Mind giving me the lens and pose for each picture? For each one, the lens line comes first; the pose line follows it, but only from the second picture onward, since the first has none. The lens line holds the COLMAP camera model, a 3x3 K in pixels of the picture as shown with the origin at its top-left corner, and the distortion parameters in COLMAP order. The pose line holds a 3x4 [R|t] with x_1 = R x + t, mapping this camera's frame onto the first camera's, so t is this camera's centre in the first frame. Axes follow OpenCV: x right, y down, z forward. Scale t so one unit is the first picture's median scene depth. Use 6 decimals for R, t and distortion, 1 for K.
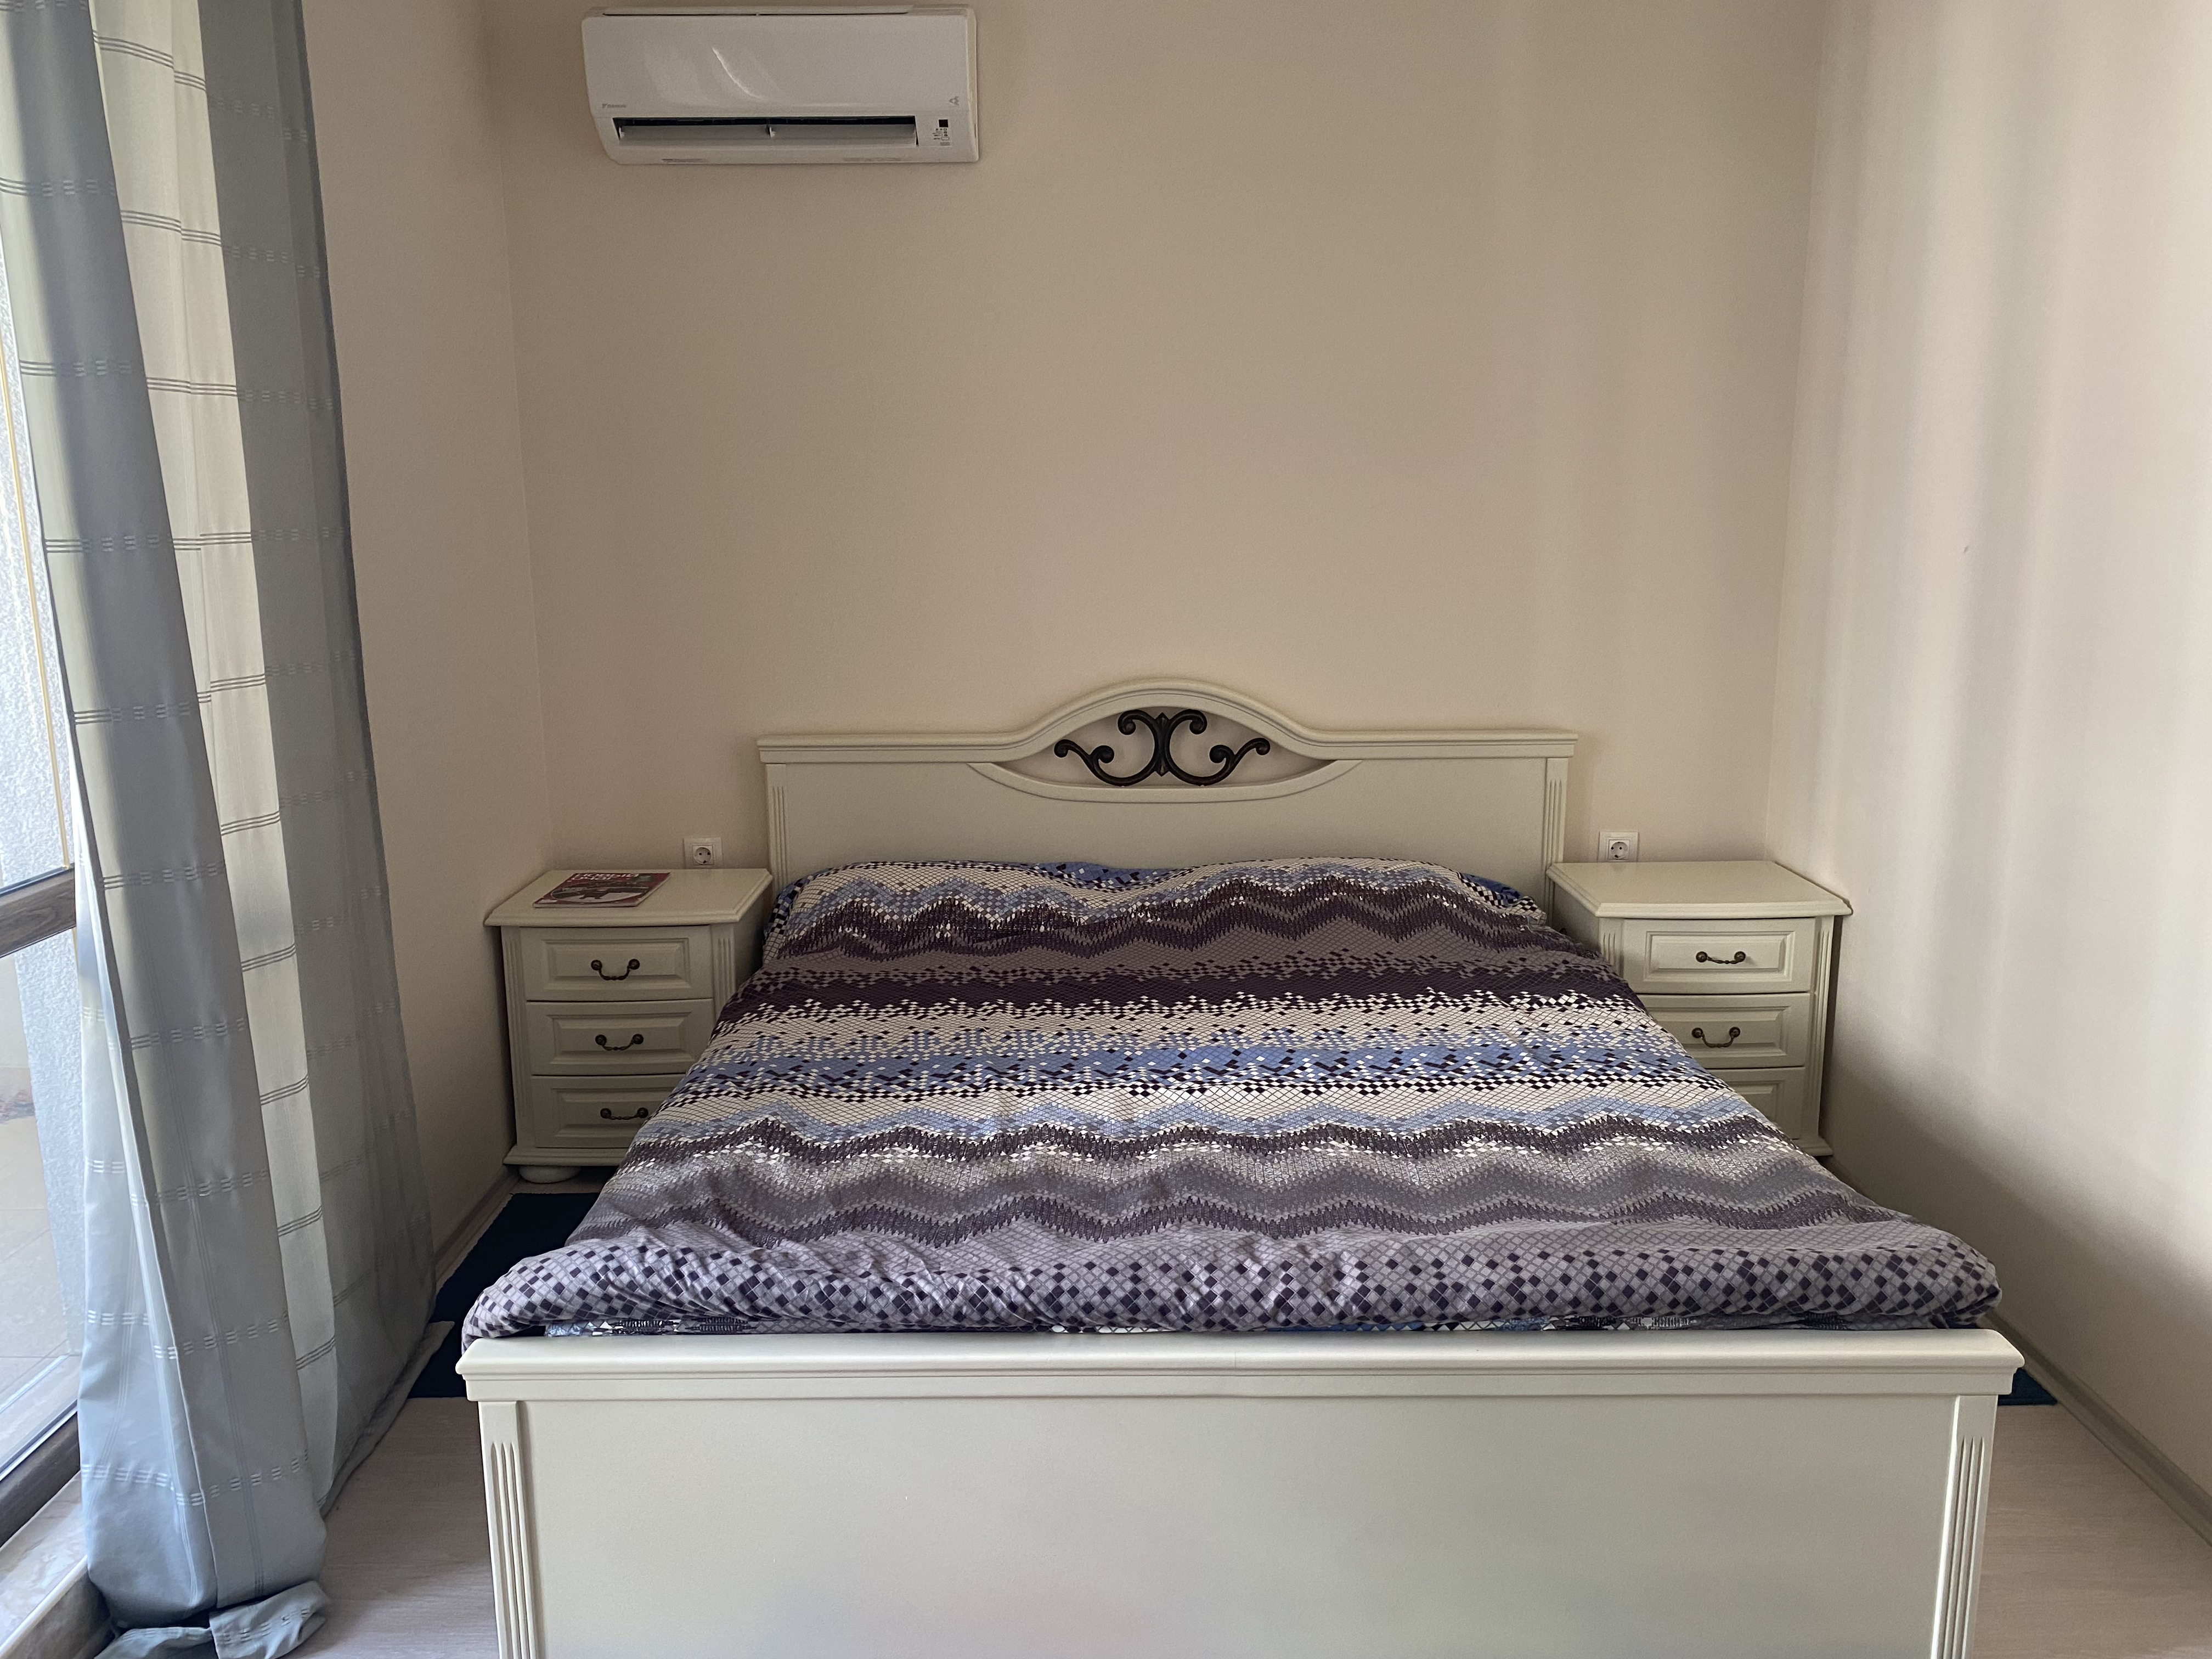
lens RADIAL K [[1669.2, 0, 1083.0], [0, 1669.2, 820.0], [0, 0, 1]] dist [0.017146, -0.029012]
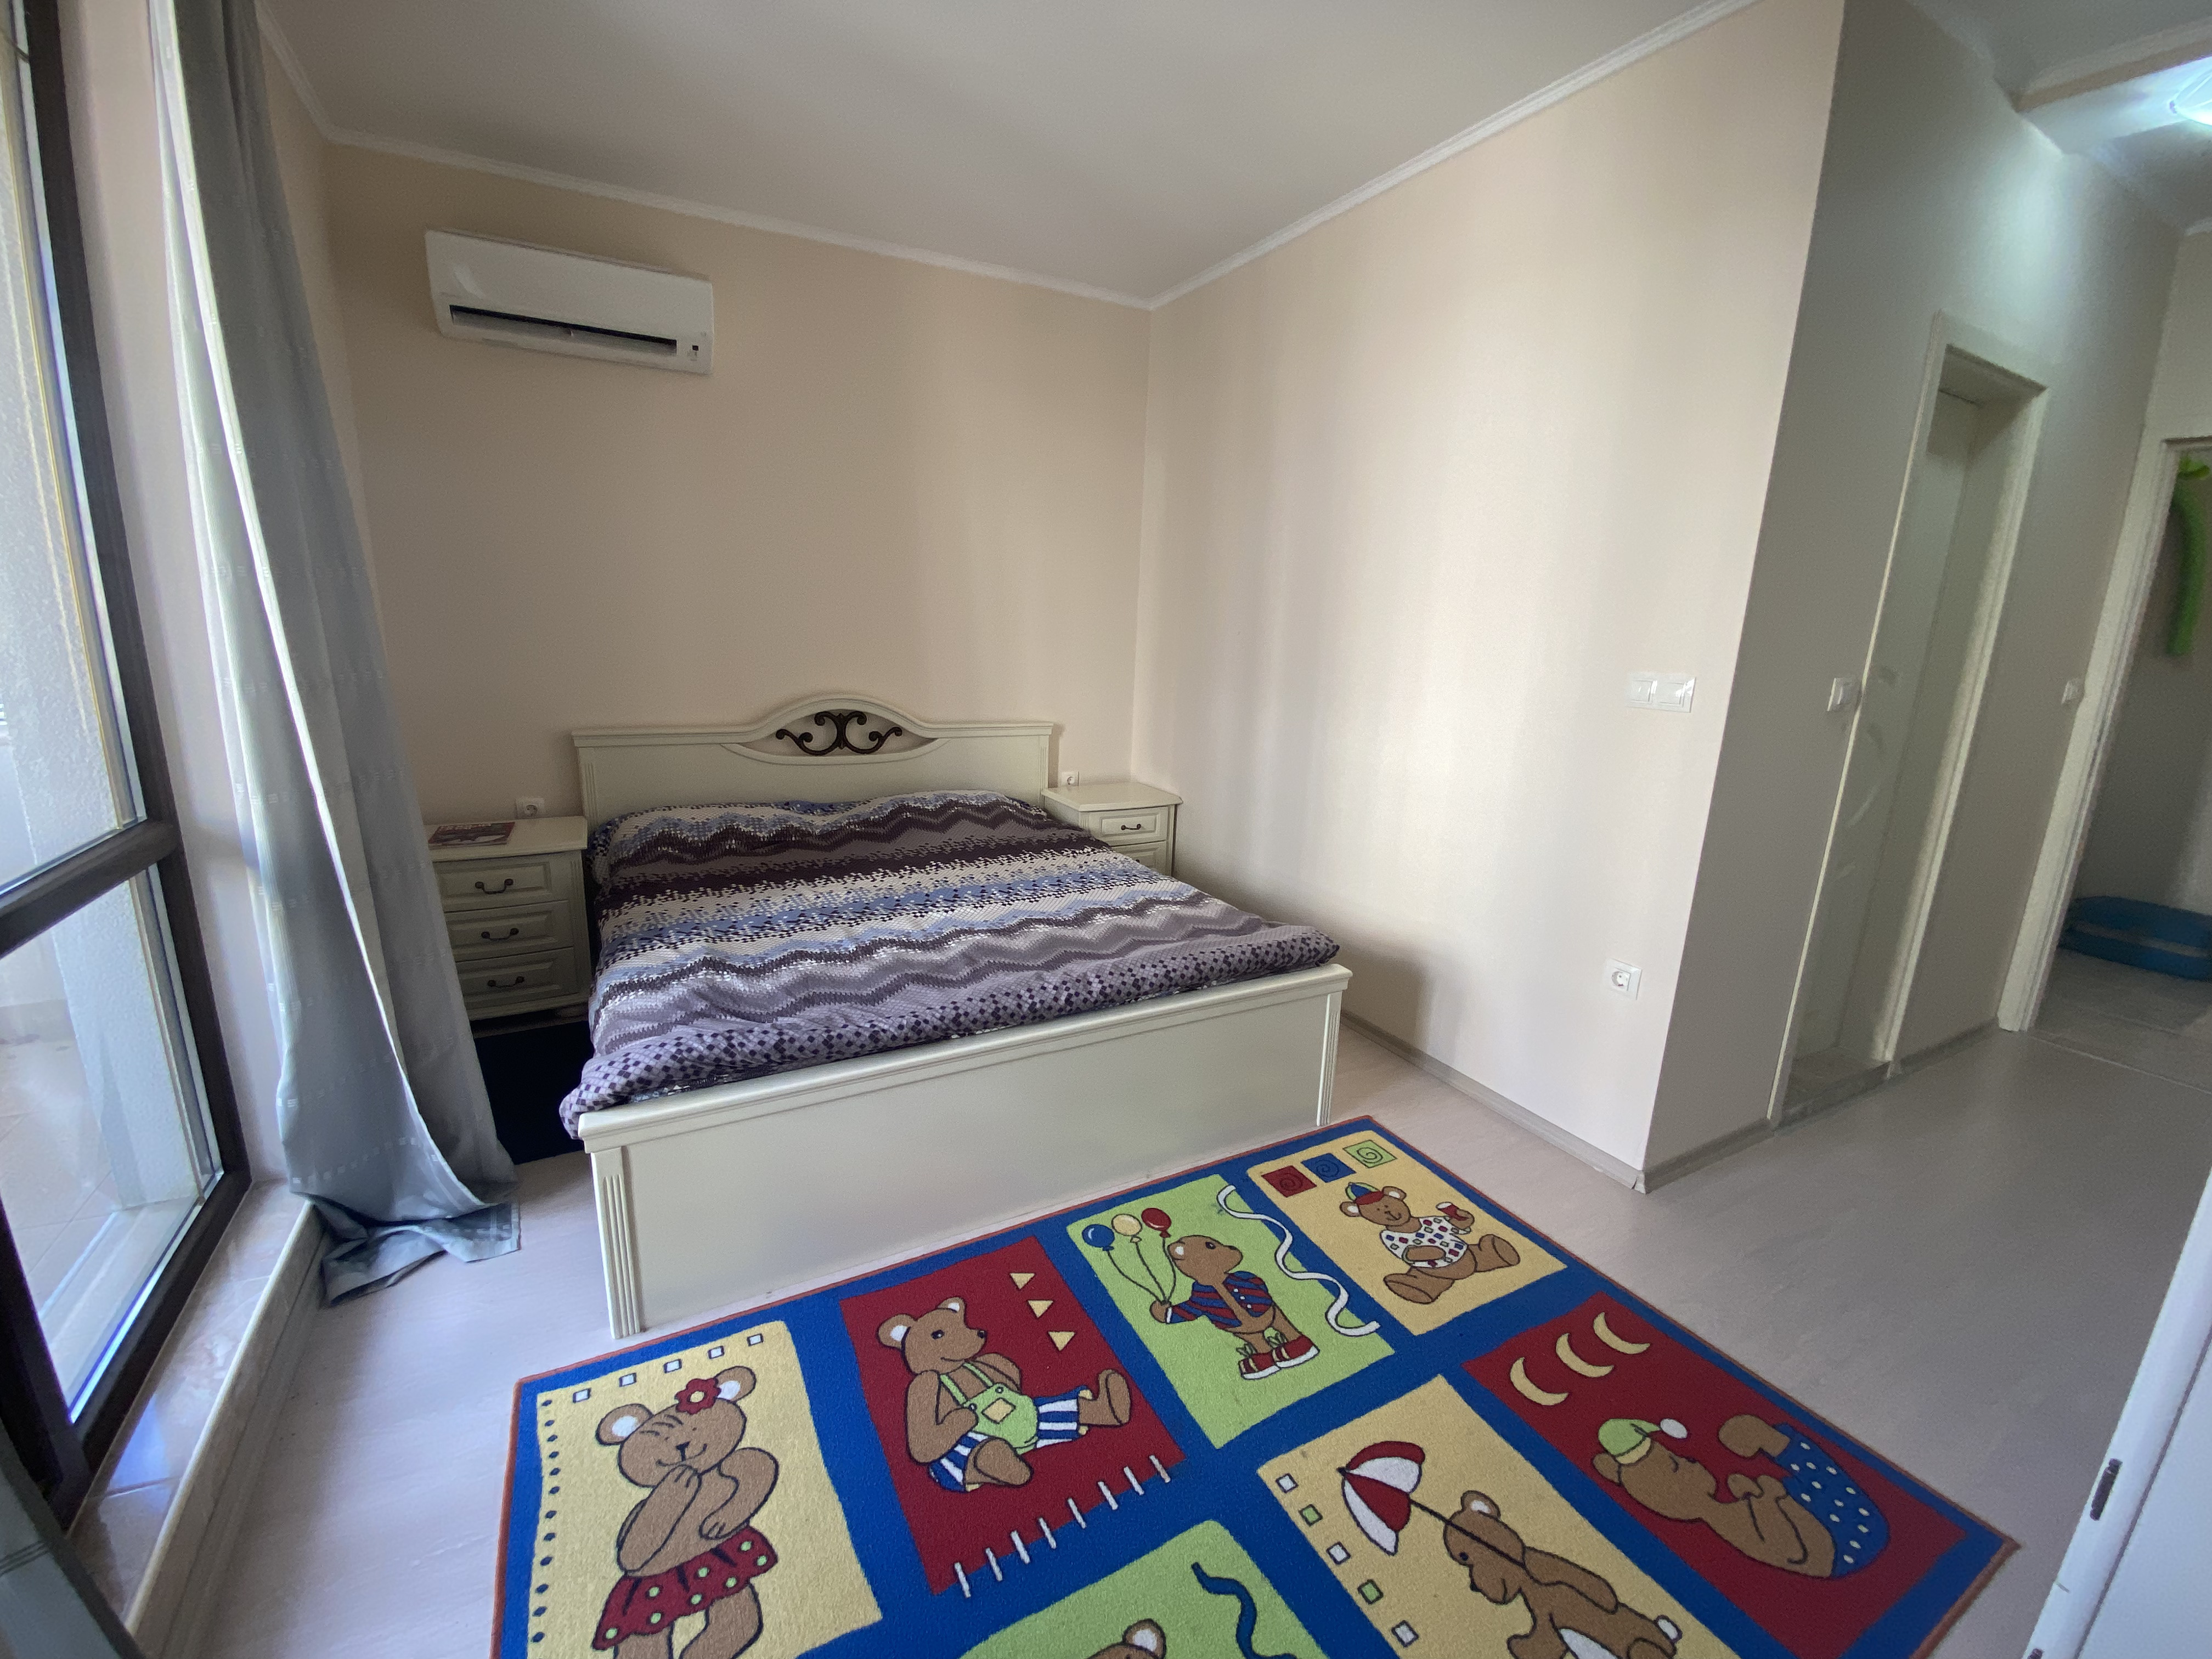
lens RADIAL K [[888.3, 0, 1111.0], [0, 888.3, 816.3], [0, 0, 1]] dist [0.018150, -0.019158]
pose [[0.875172, -0.064447, 0.479500, -0.243081], [0.047749, 0.997755, 0.046953, 0.021079], [-0.481449, -0.018196, 0.876285, 0.054667]]
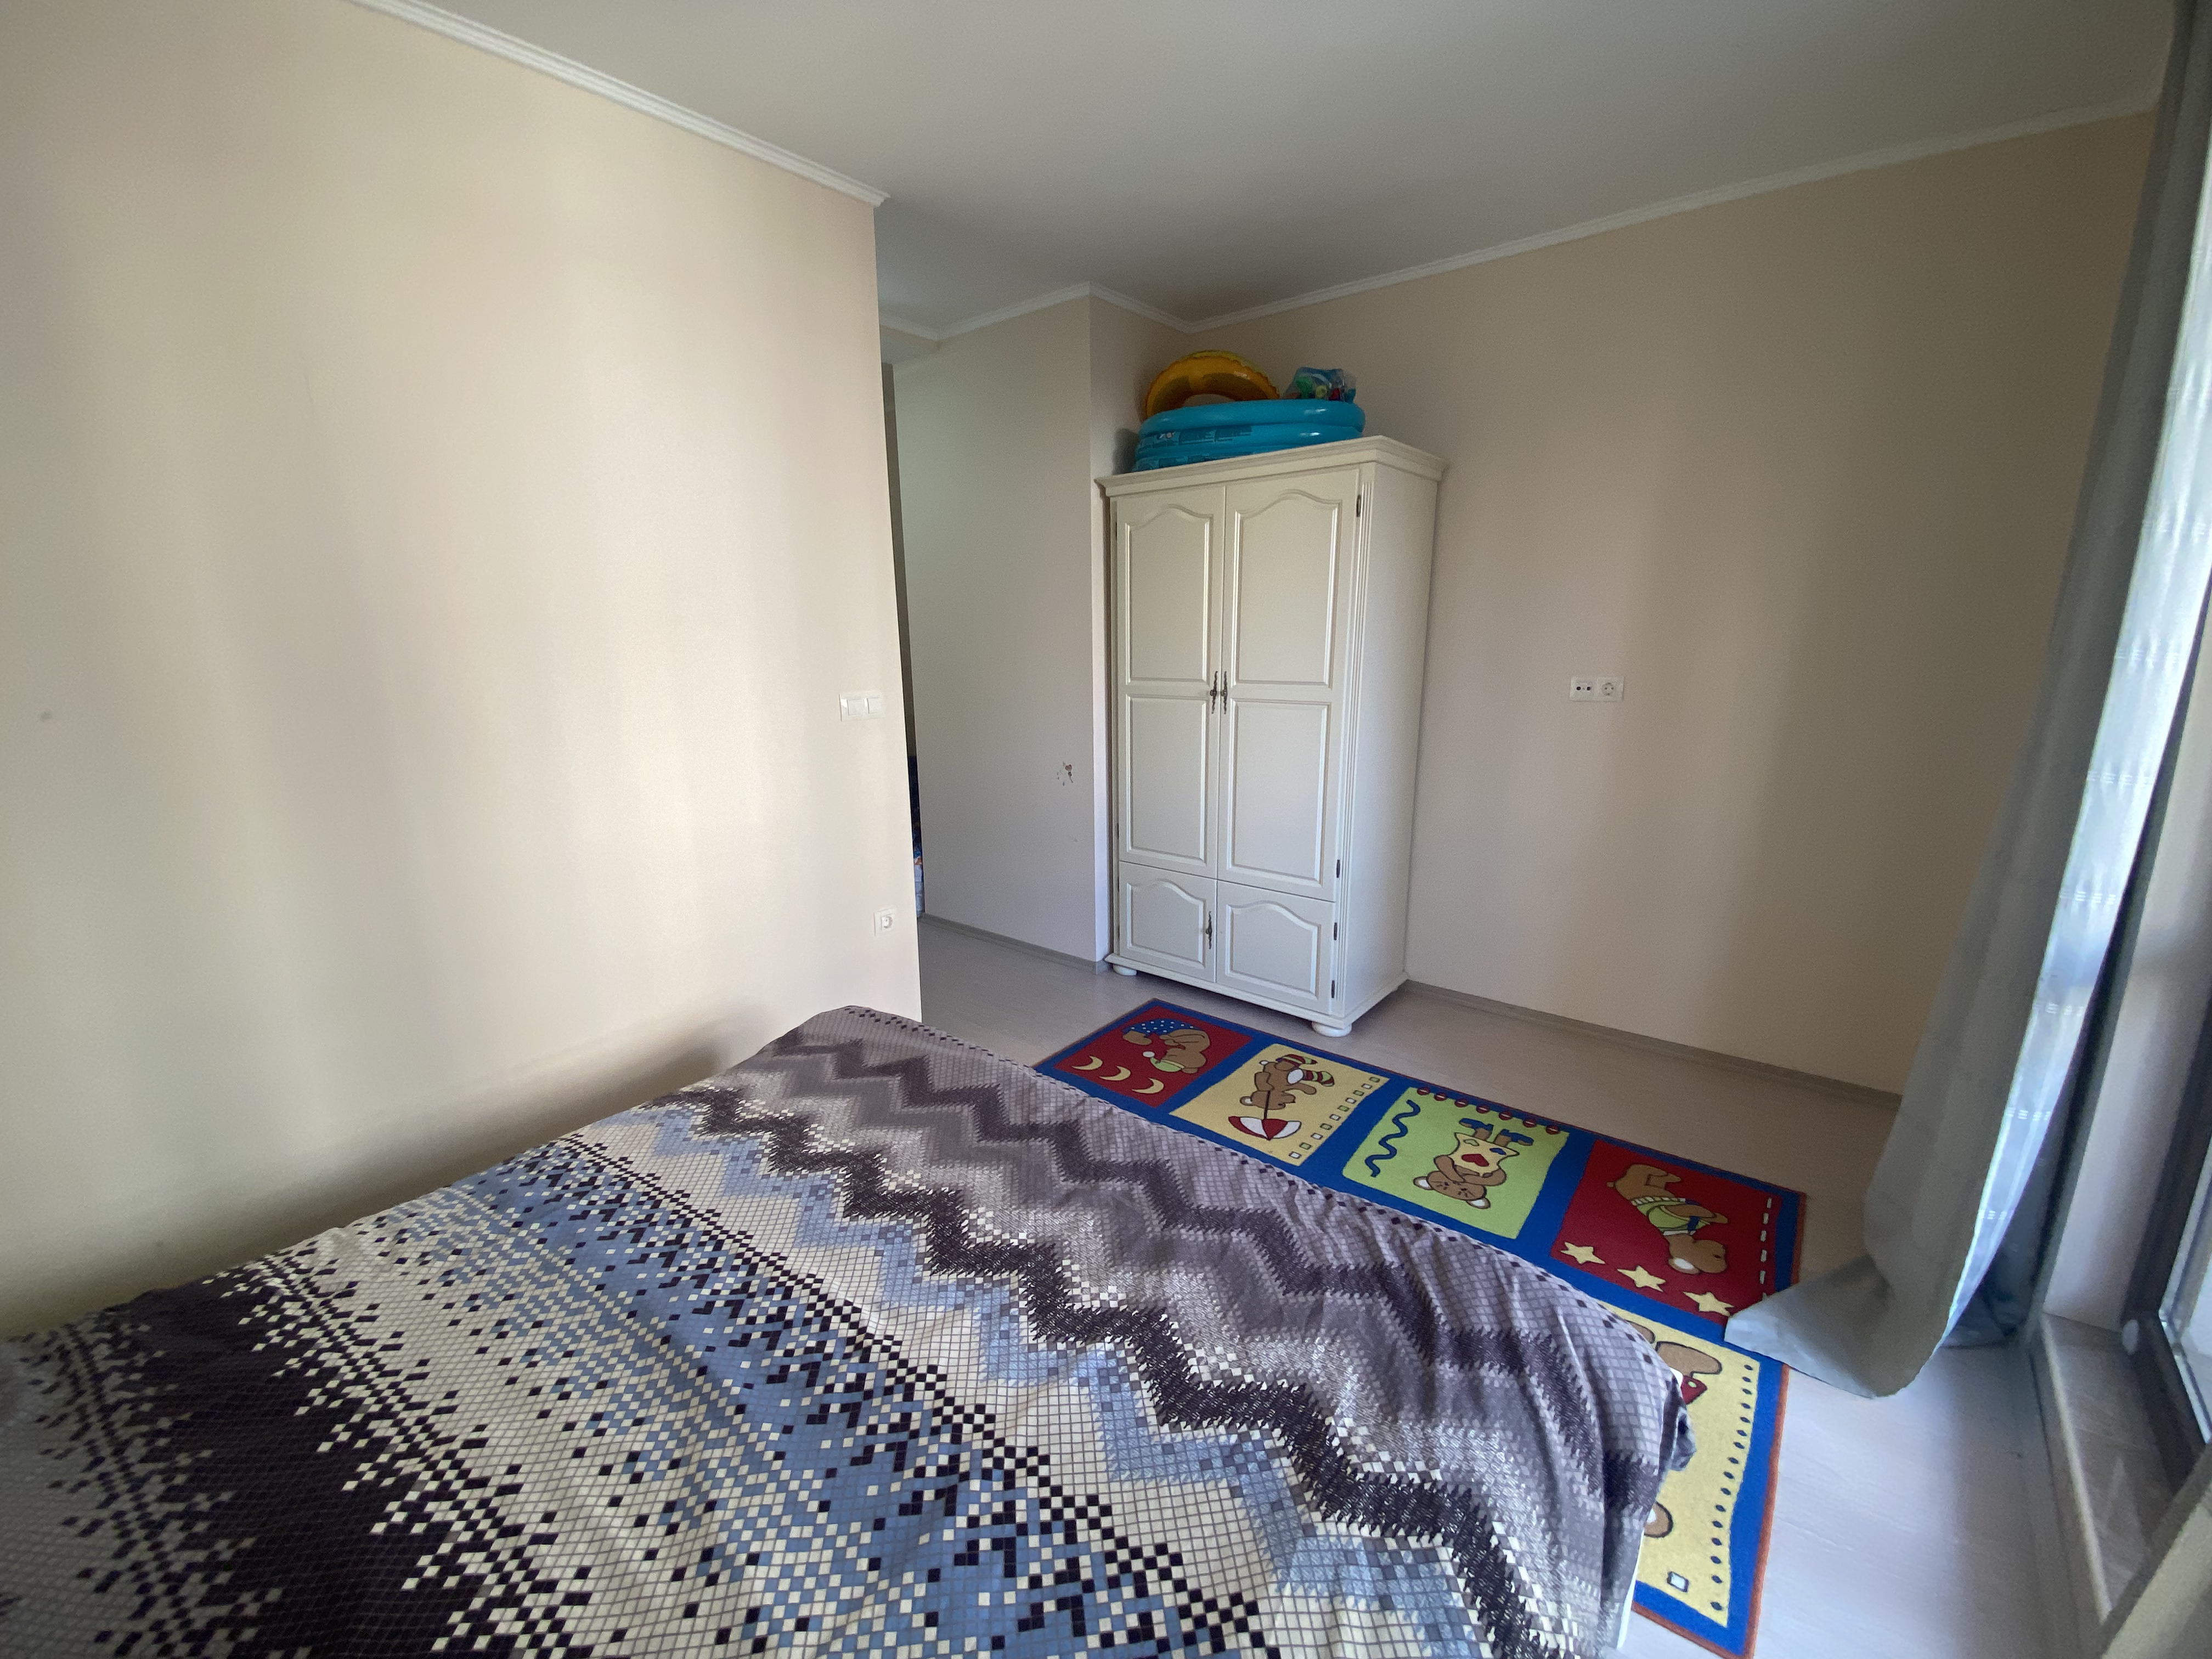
lens RADIAL K [[888.3, 0, 1070.0], [0, 888.3, 801.5], [0, 0, 1]] dist [0.018150, -0.019158]
pose [[-0.754696, -0.103519, 0.647856, -0.311432], [0.140767, 0.938926, 0.314009, -0.235106], [-0.640795, 0.328178, -0.694032, 1.192857]]
